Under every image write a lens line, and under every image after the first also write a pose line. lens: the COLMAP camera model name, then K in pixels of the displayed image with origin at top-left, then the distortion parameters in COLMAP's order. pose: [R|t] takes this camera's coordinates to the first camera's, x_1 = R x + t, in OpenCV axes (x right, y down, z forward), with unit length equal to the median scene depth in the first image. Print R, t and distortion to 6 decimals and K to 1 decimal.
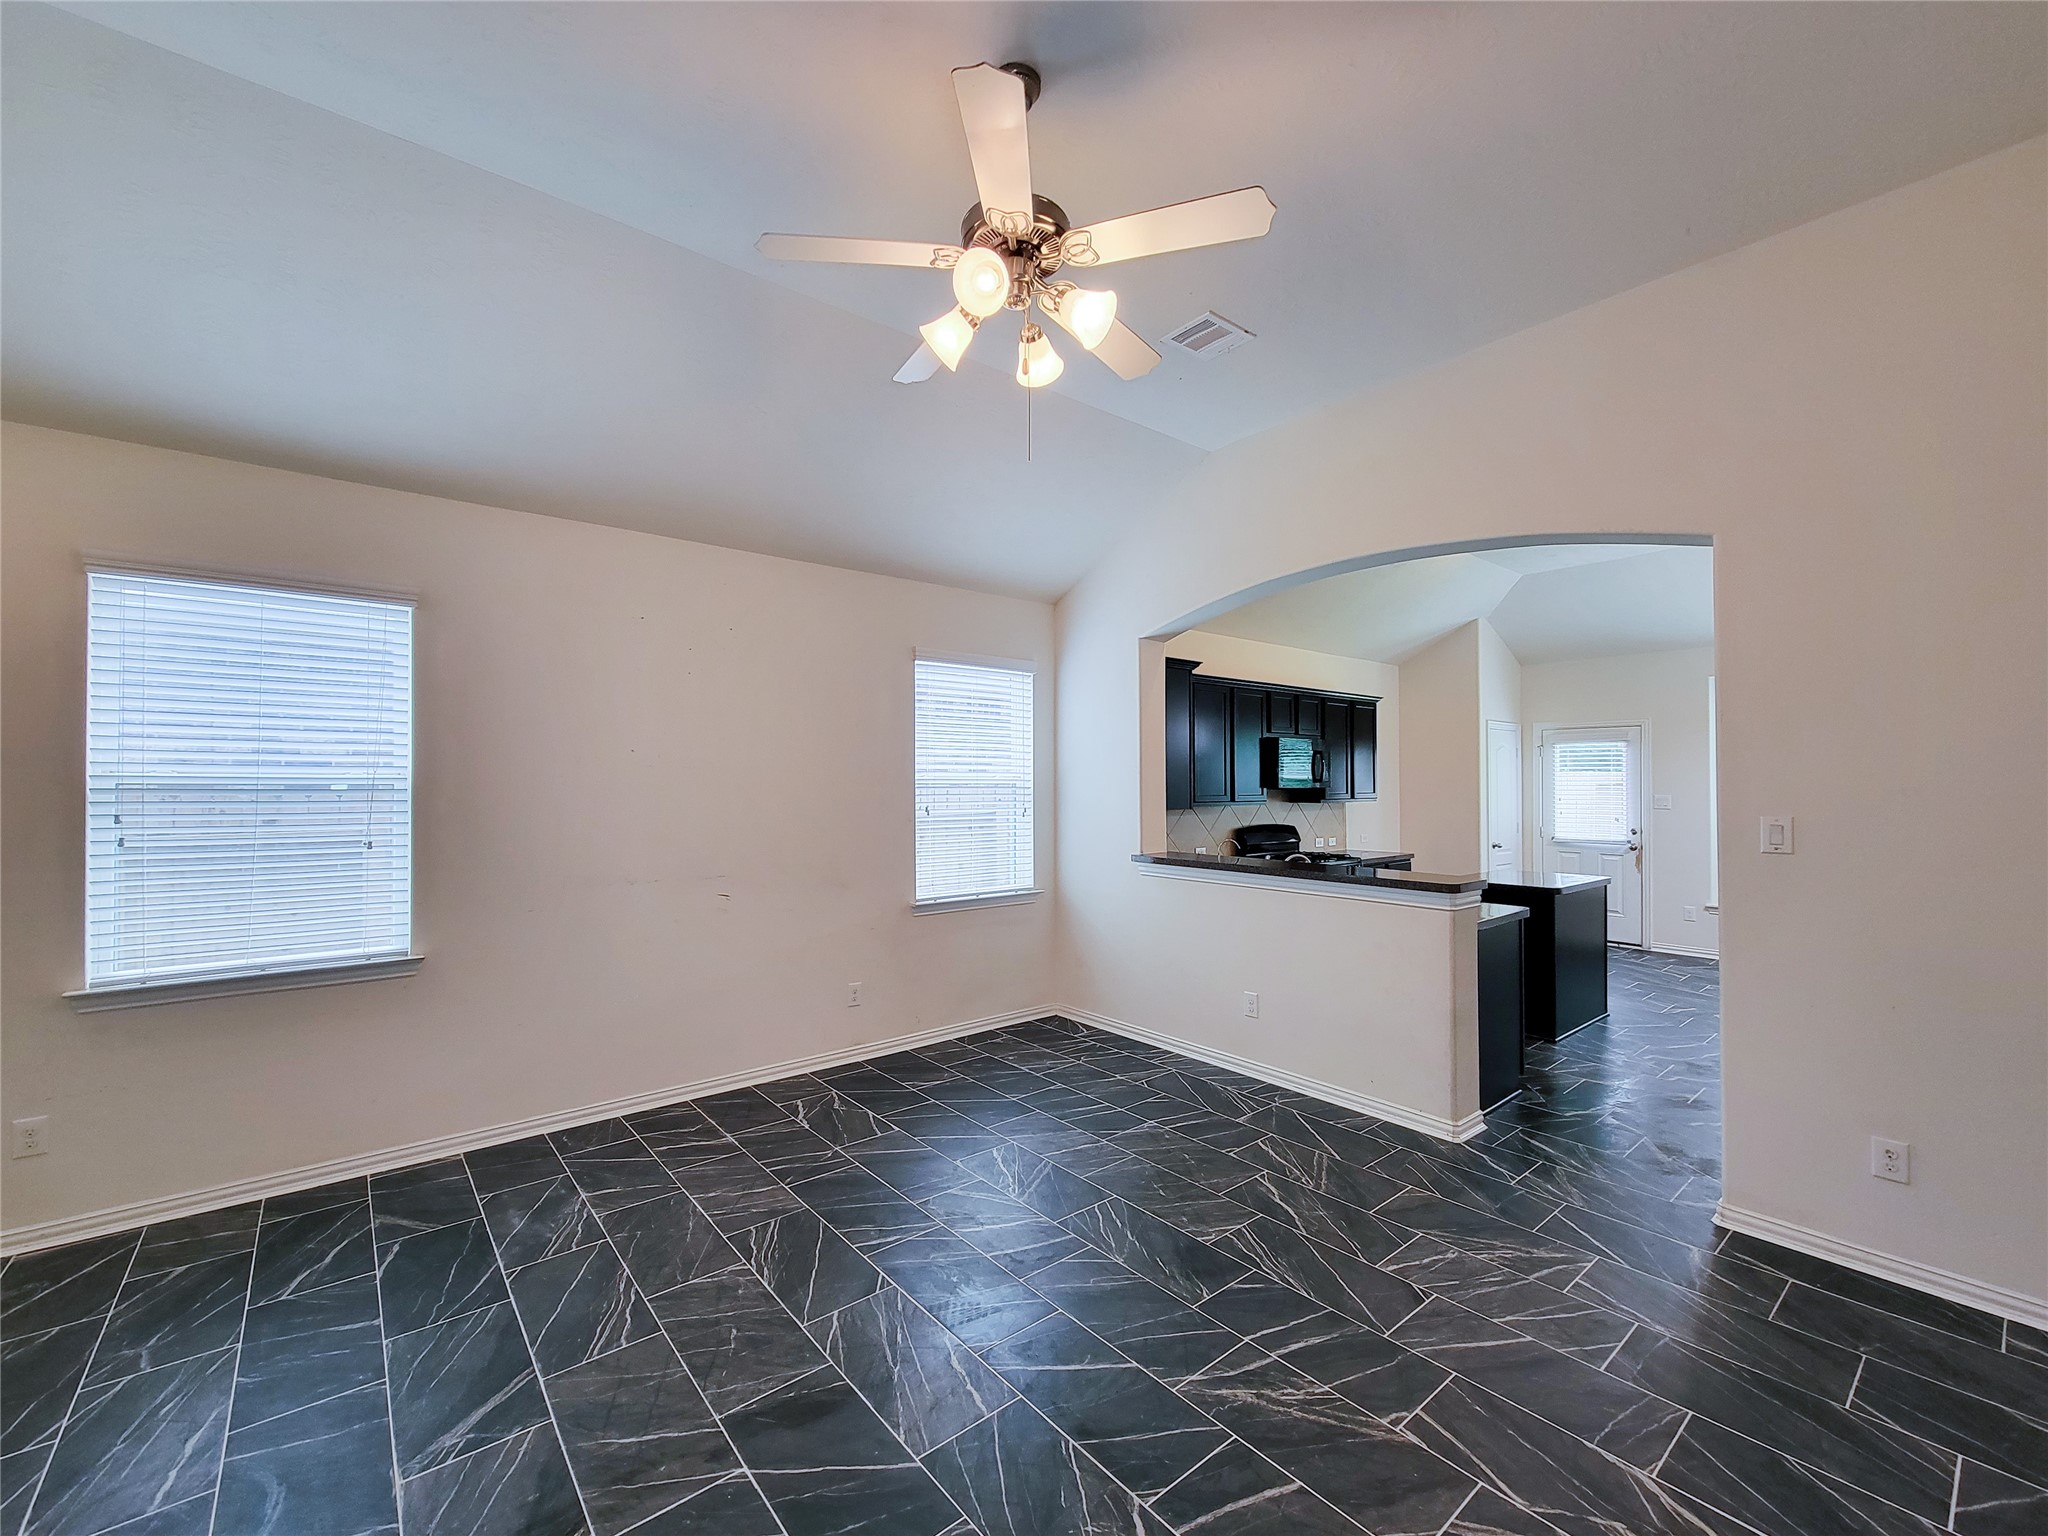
lens RADIAL K [[849.7, 0, 1004.3], [0, 849.7, 773.6], [0, 0, 1]] dist [0.000045, -0.000106]
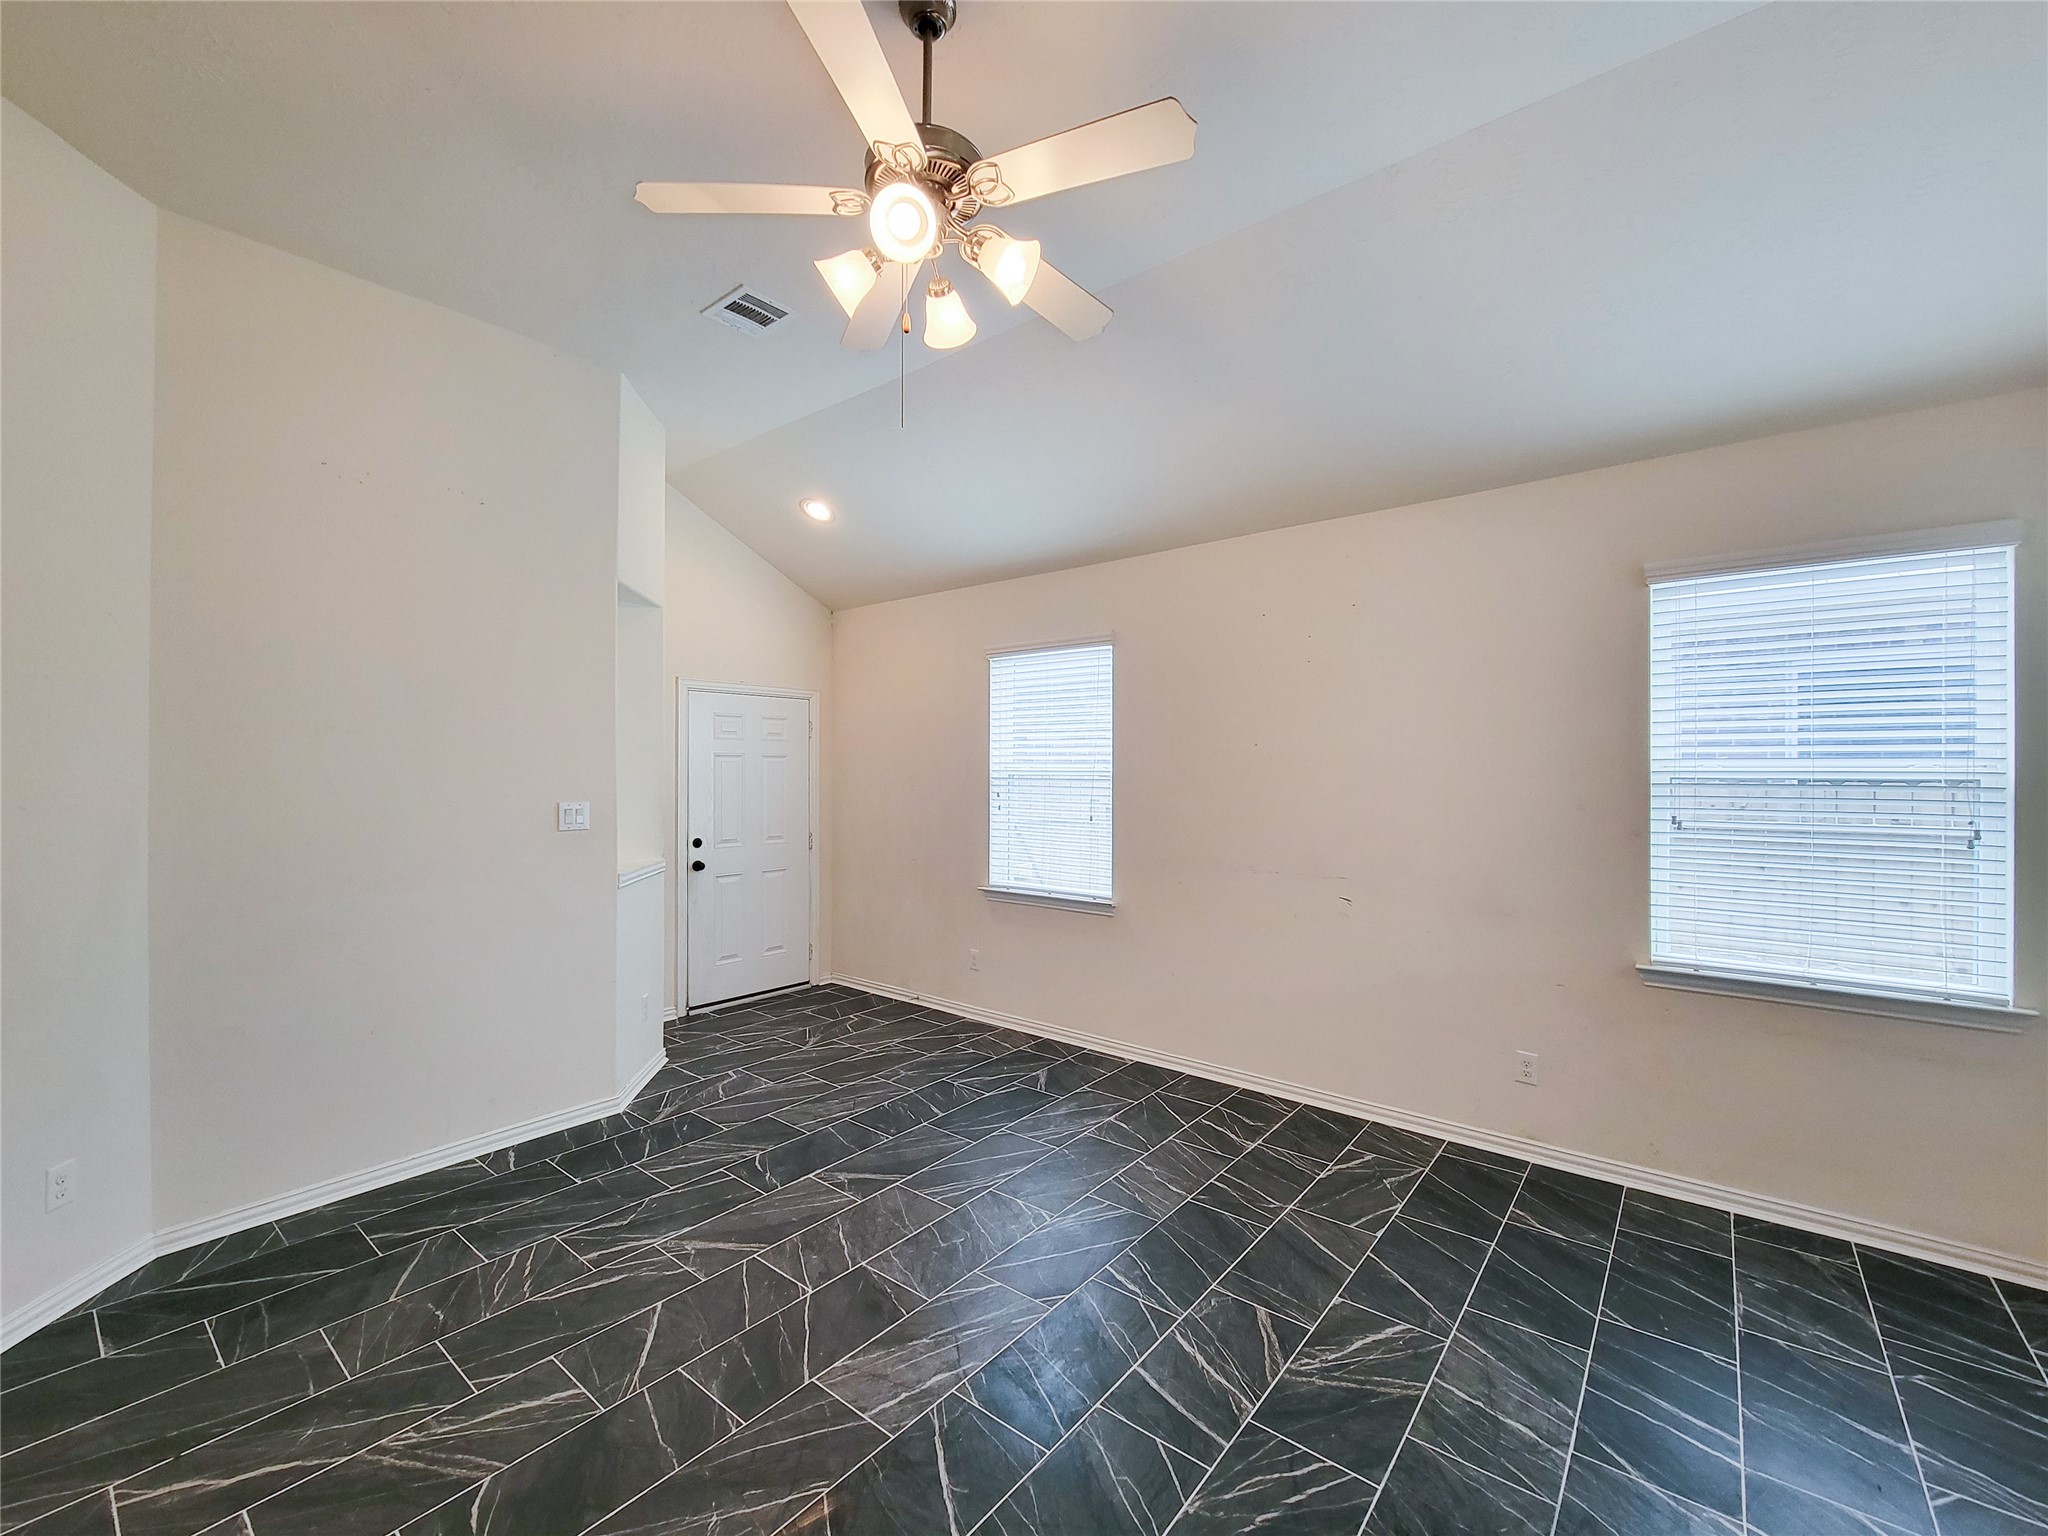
lens RADIAL K [[834.2, 0, 1027.7], [0, 834.2, 776.5], [0, 0, 1]] dist [-0.001277, -0.000583]
pose [[0.215662, 0.008189, -0.976434, 0.450858], [0.008764, 0.999908, 0.010322, -0.000425], [0.976429, -0.010784, 0.215570, 0.458513]]
